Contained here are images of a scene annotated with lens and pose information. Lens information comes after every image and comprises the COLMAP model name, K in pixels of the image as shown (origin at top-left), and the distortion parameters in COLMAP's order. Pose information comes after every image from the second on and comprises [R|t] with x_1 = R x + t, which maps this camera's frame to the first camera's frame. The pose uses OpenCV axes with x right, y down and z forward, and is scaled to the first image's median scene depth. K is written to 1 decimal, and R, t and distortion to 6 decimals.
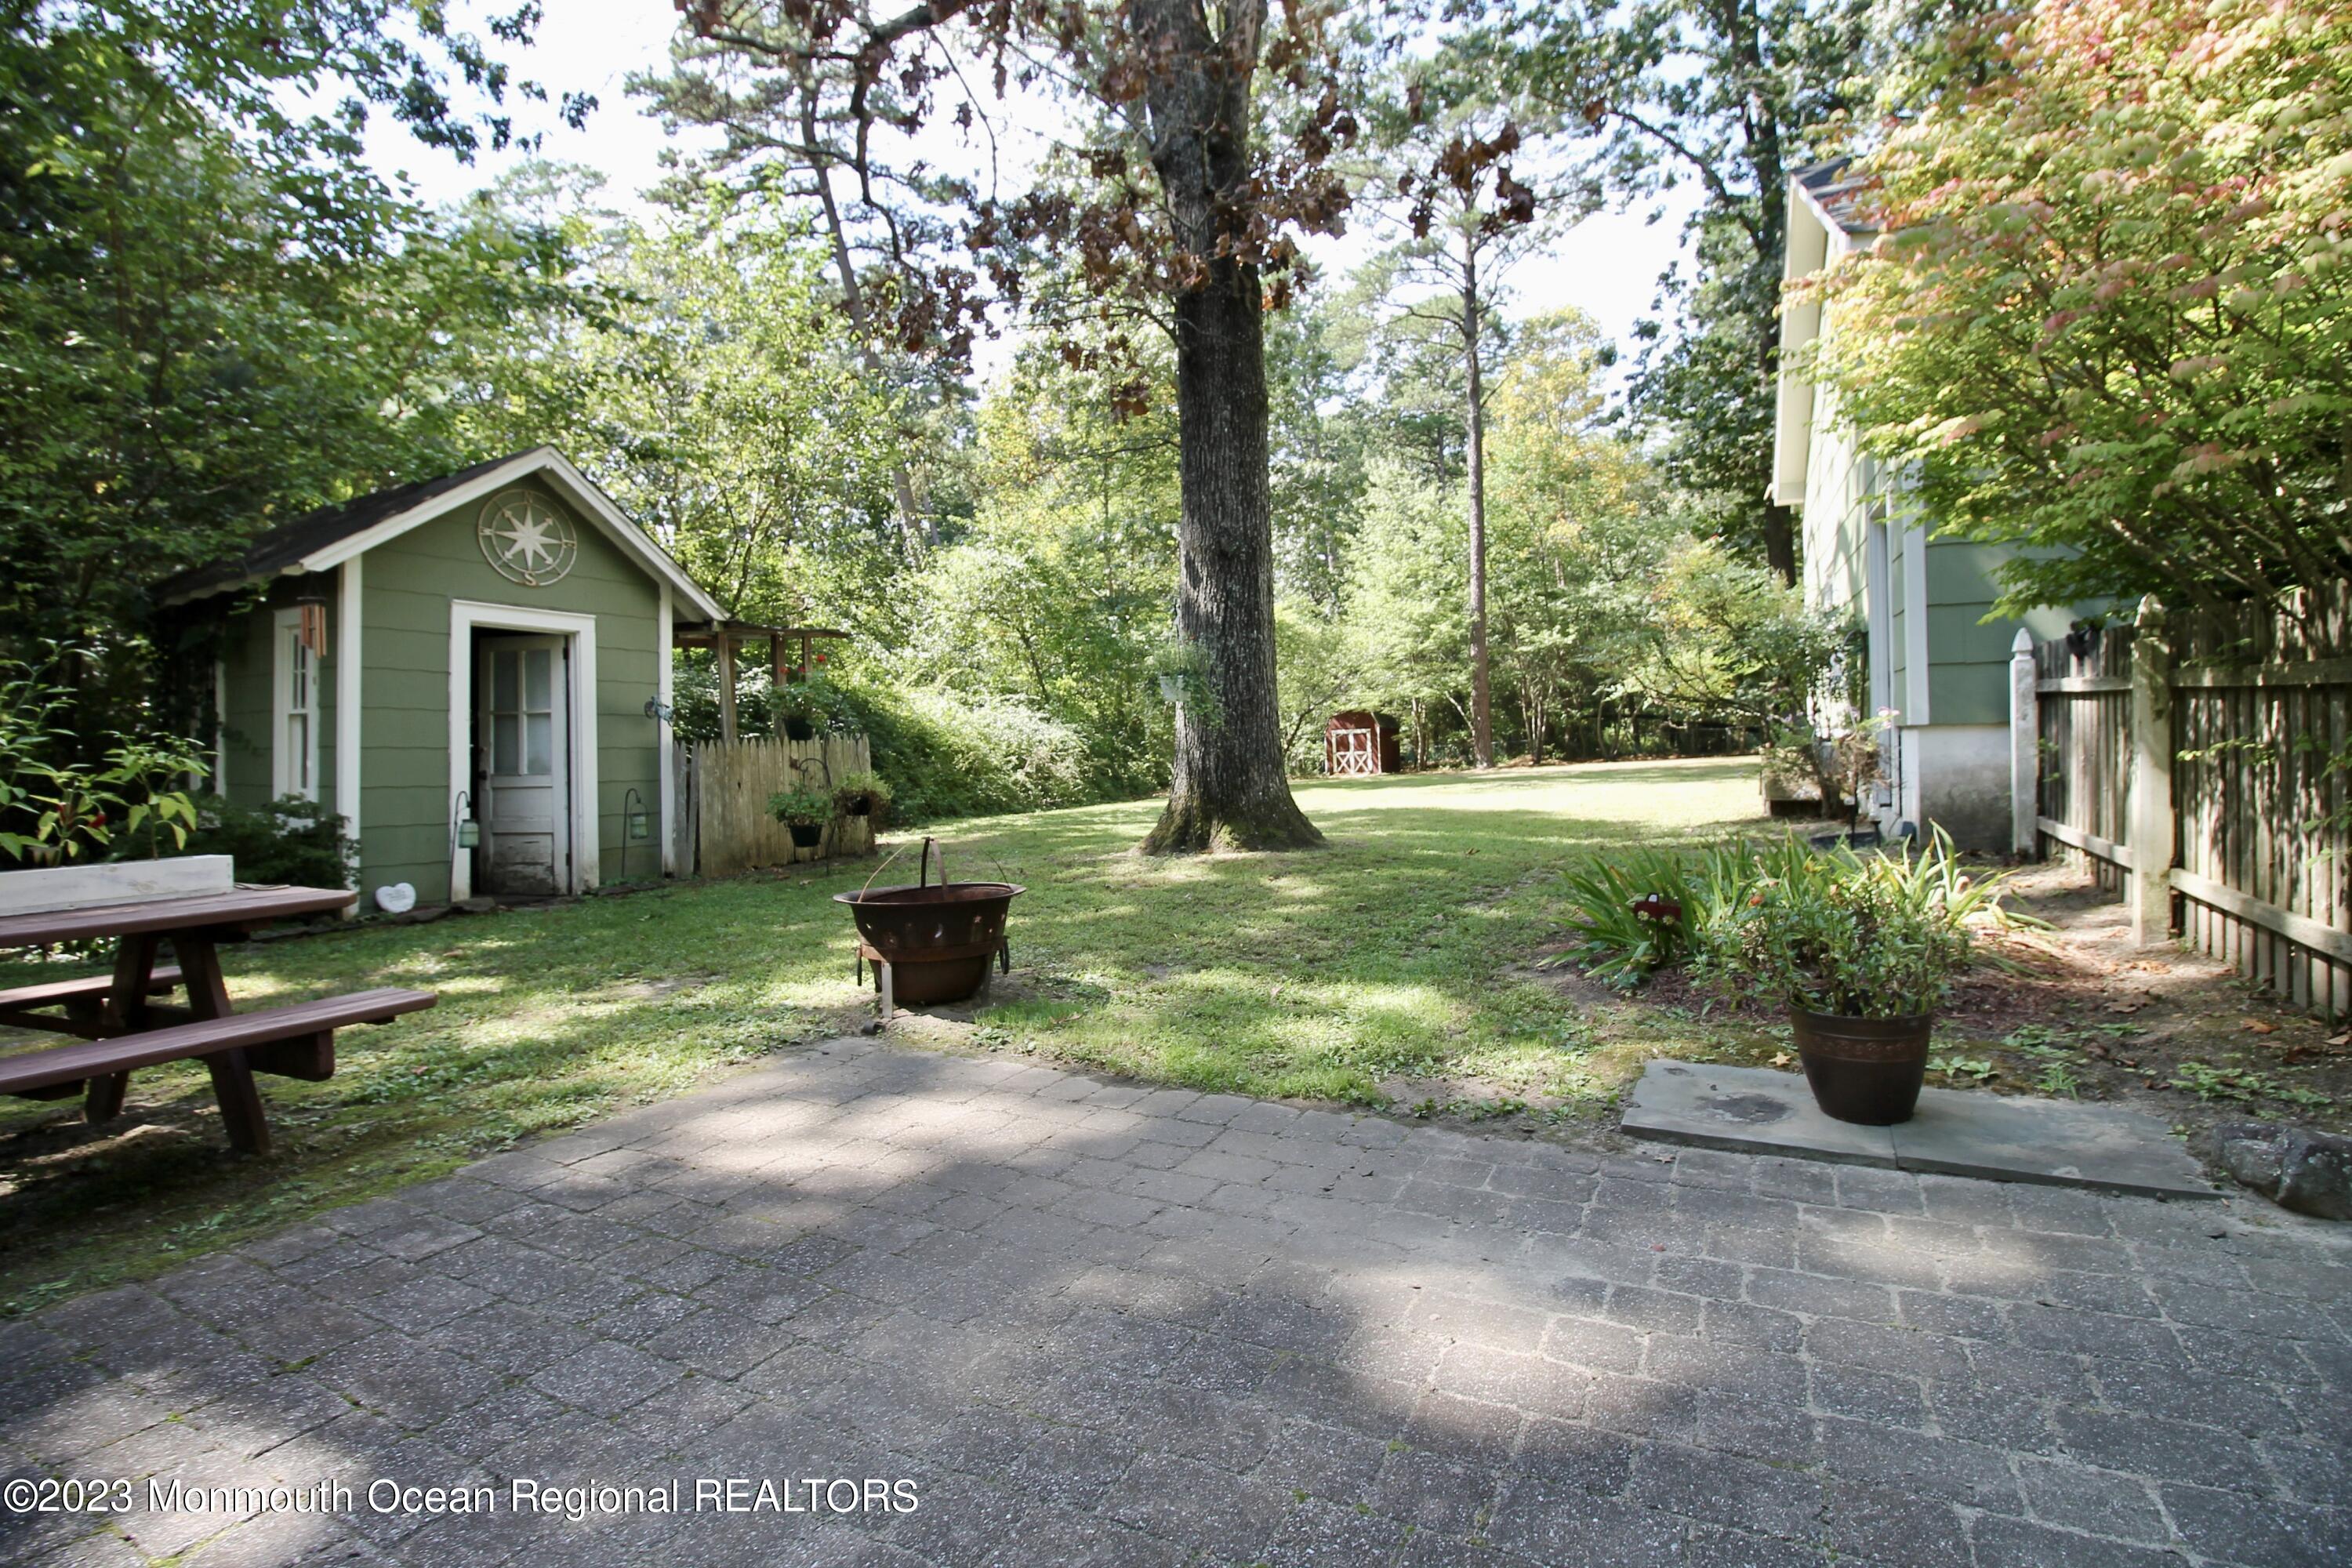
lens RADIAL K [[1094.2, 0, 1190.8], [0, 1094.2, 753.2], [0, 0, 1]] dist [-0.004414, -0.011456]
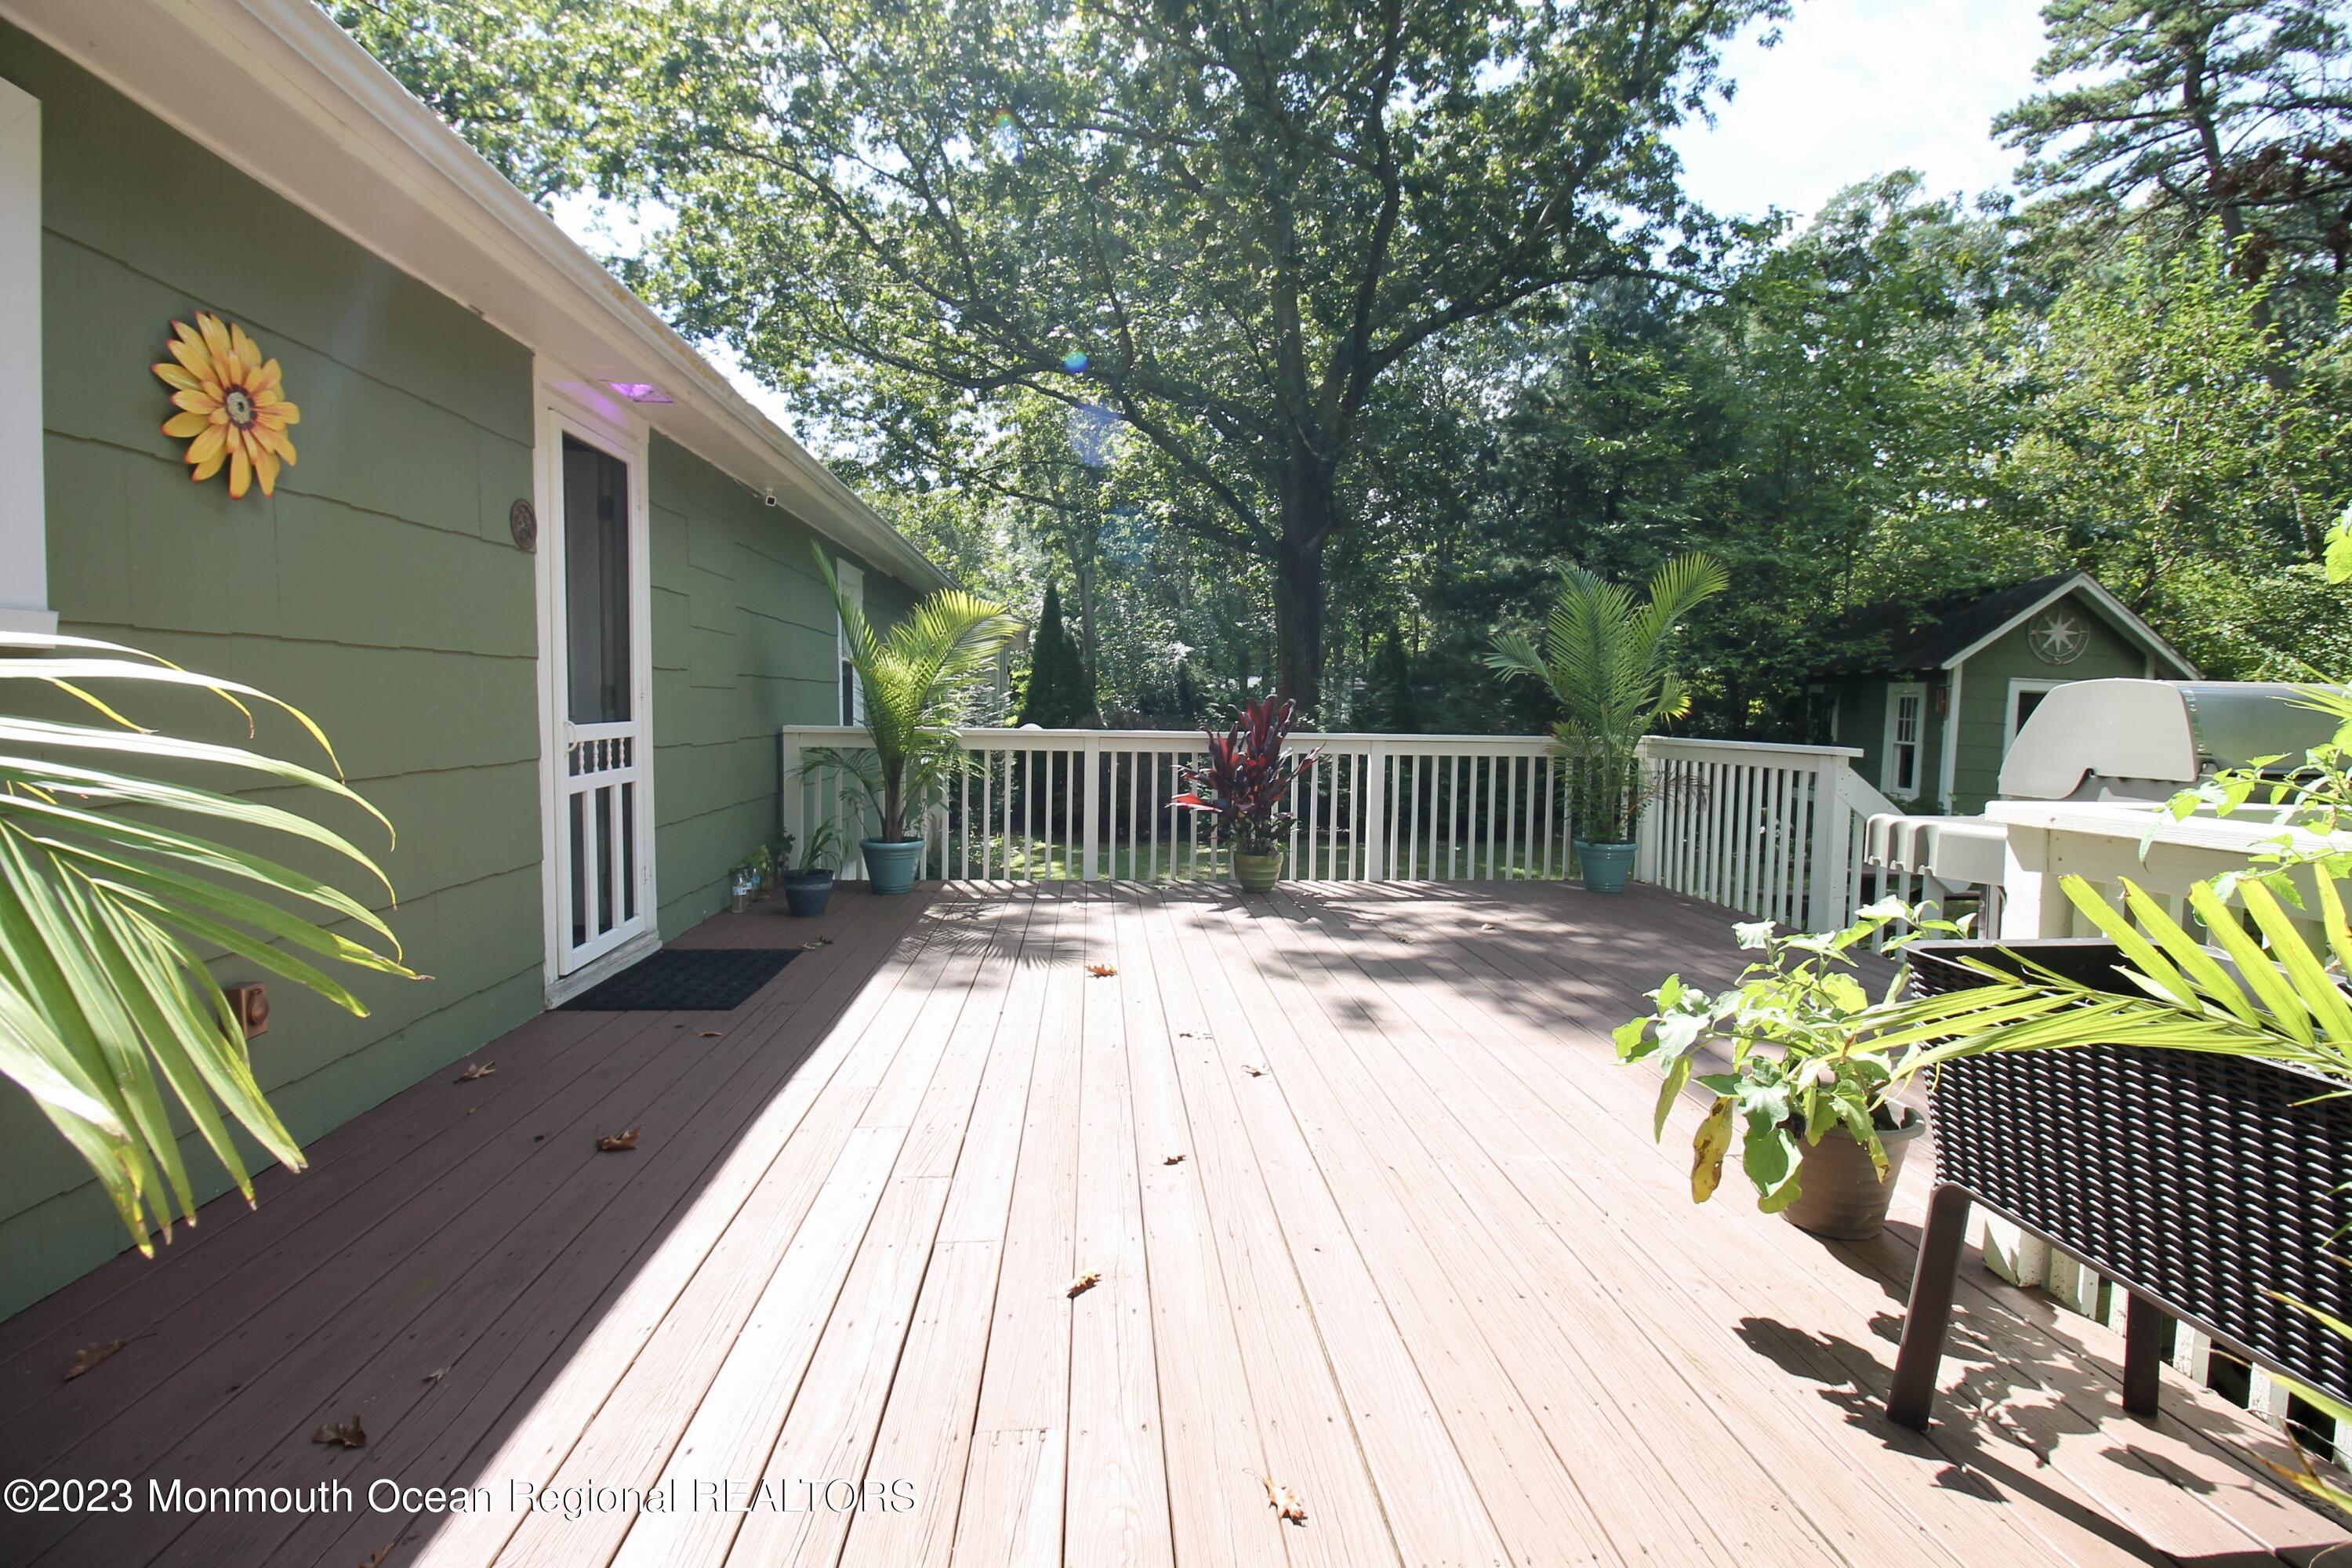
lens RADIAL K [[1094.2, 0, 1194.6], [0, 1094.2, 753.9], [0, 0, 1]] dist [-0.004414, -0.011456]
pose [[0.532935, 0.067548, -0.843456, 0.010582], [-0.034699, 0.997715, 0.057977, -0.029429], [0.845444, -0.001631, 0.534061, -0.304256]]
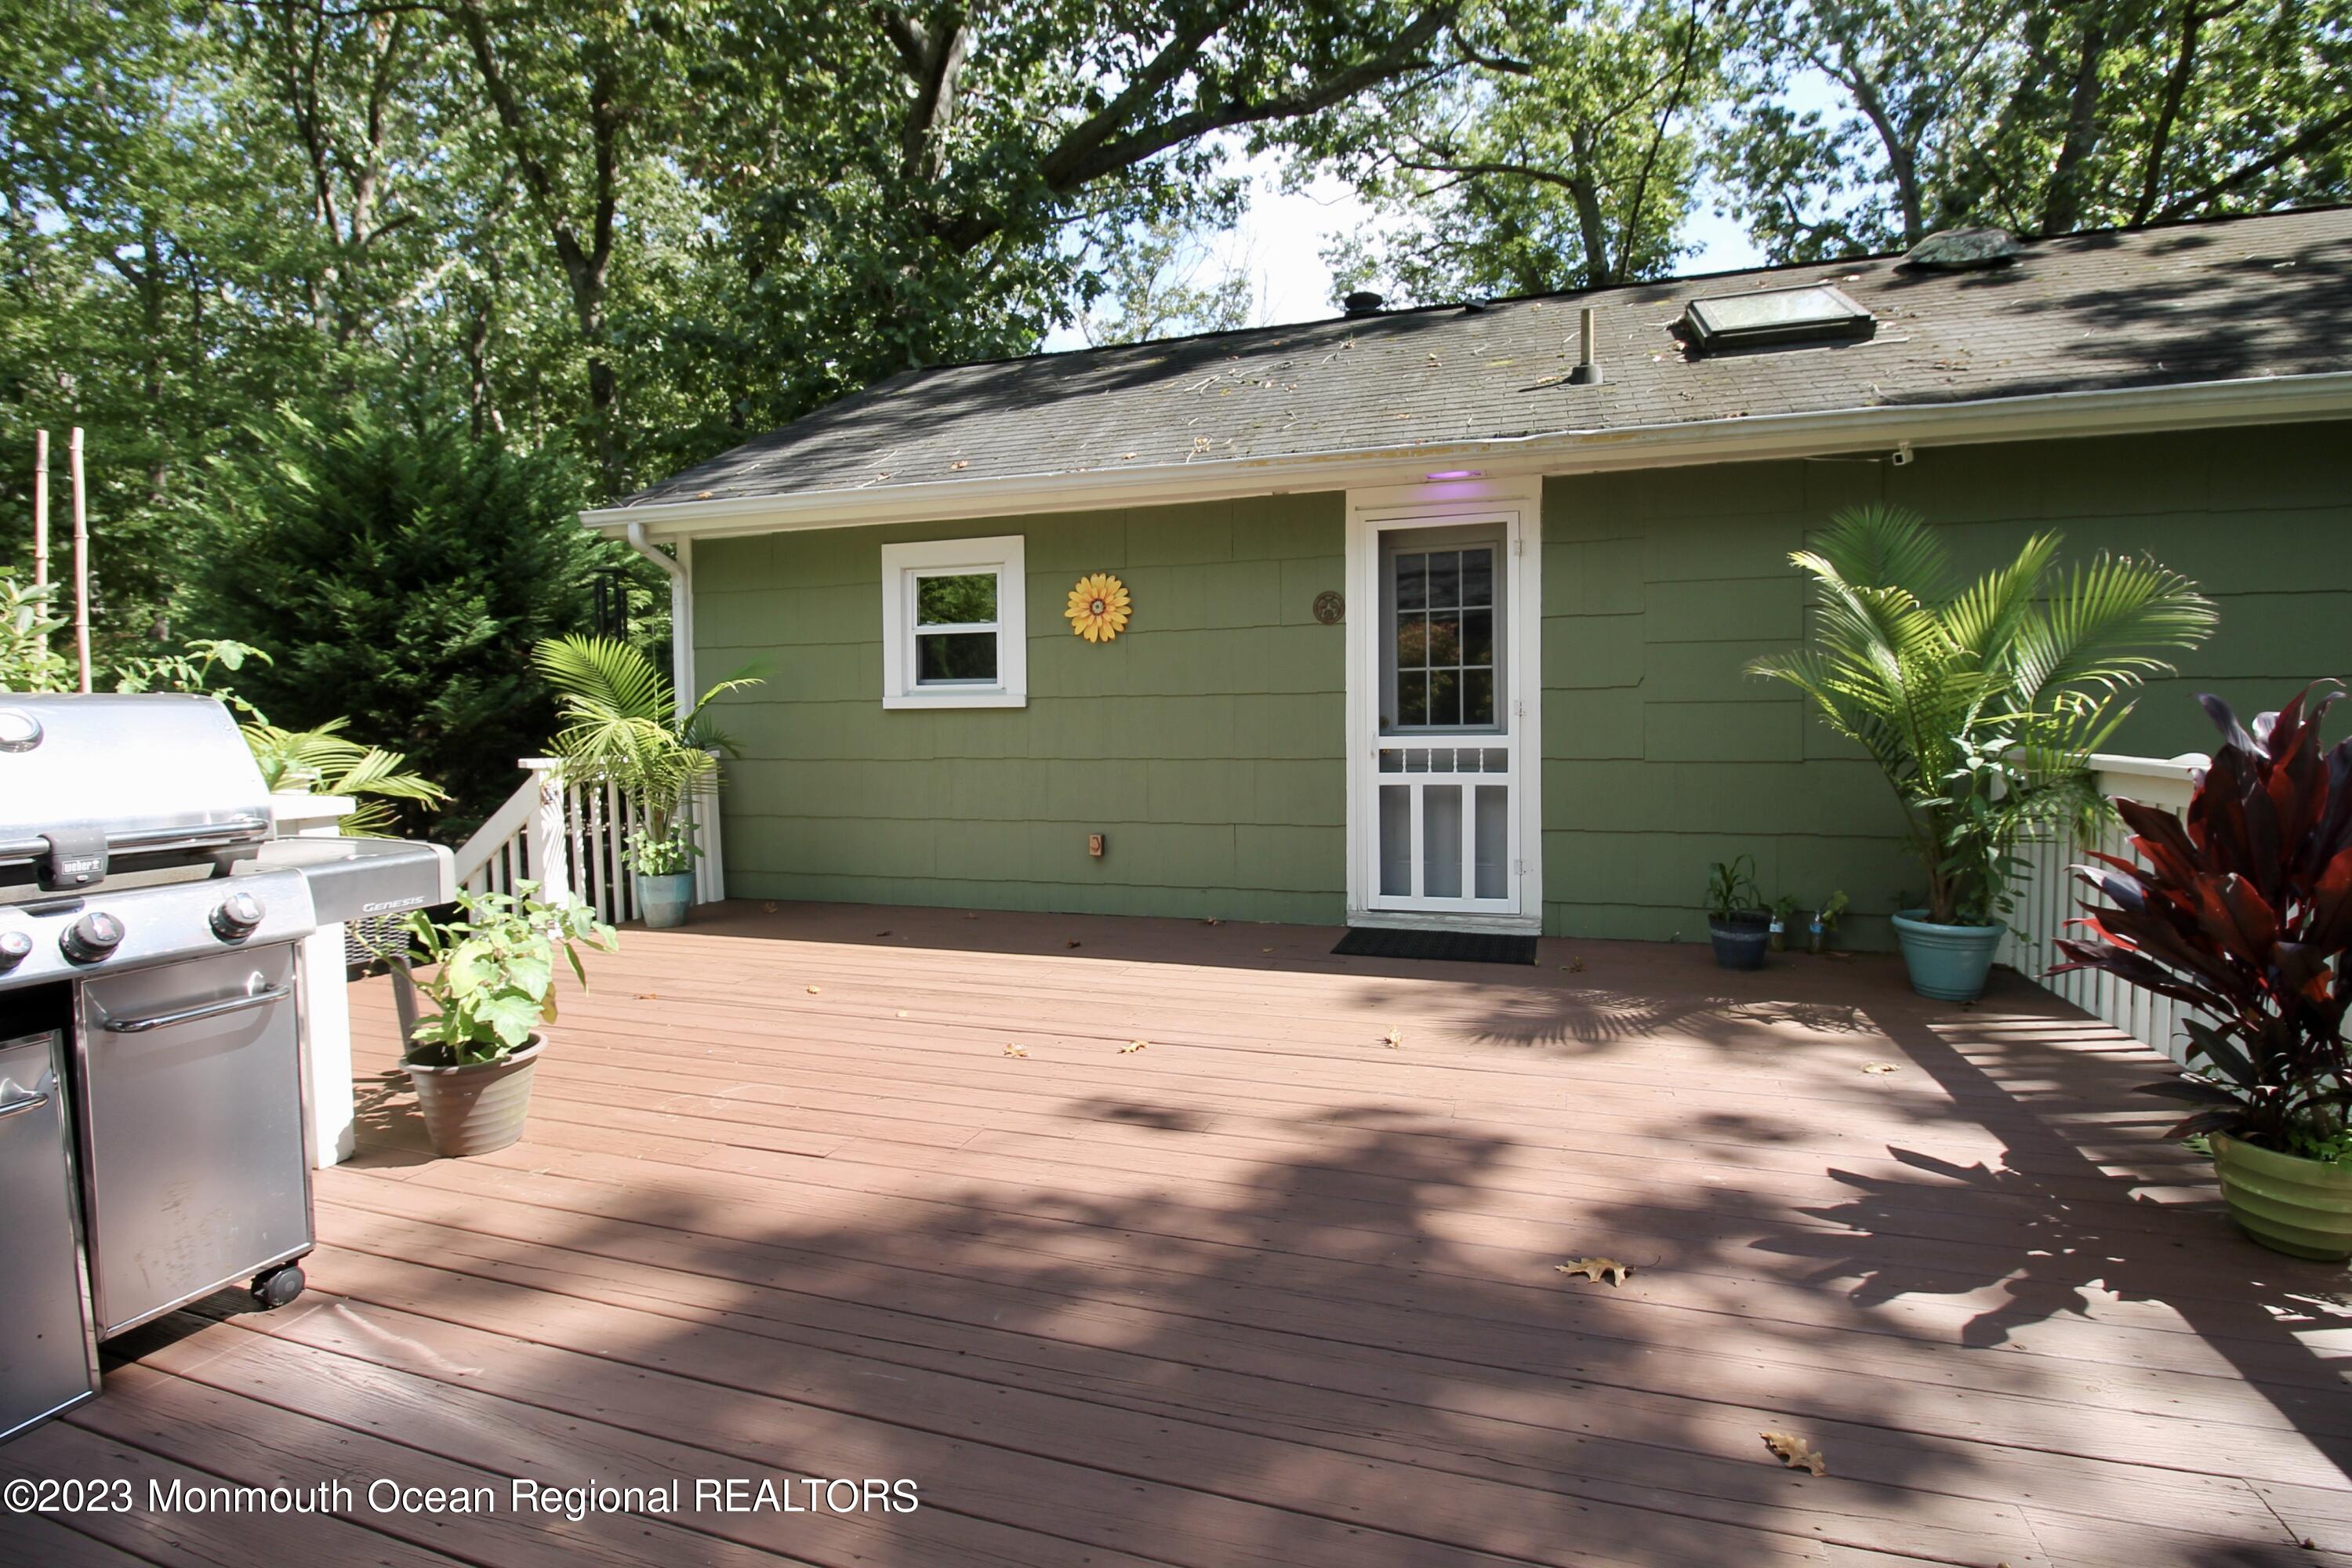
lens RADIAL K [[1094.2, 0, 1188.0], [0, 1094.2, 772.7], [0, 0, 1]] dist [-0.004414, -0.011456]
pose [[-0.986301, 0.043945, -0.158993, -0.113305], [0.033203, 0.997022, 0.069597, -0.031282], [0.161578, 0.063364, -0.984824, -0.042118]]
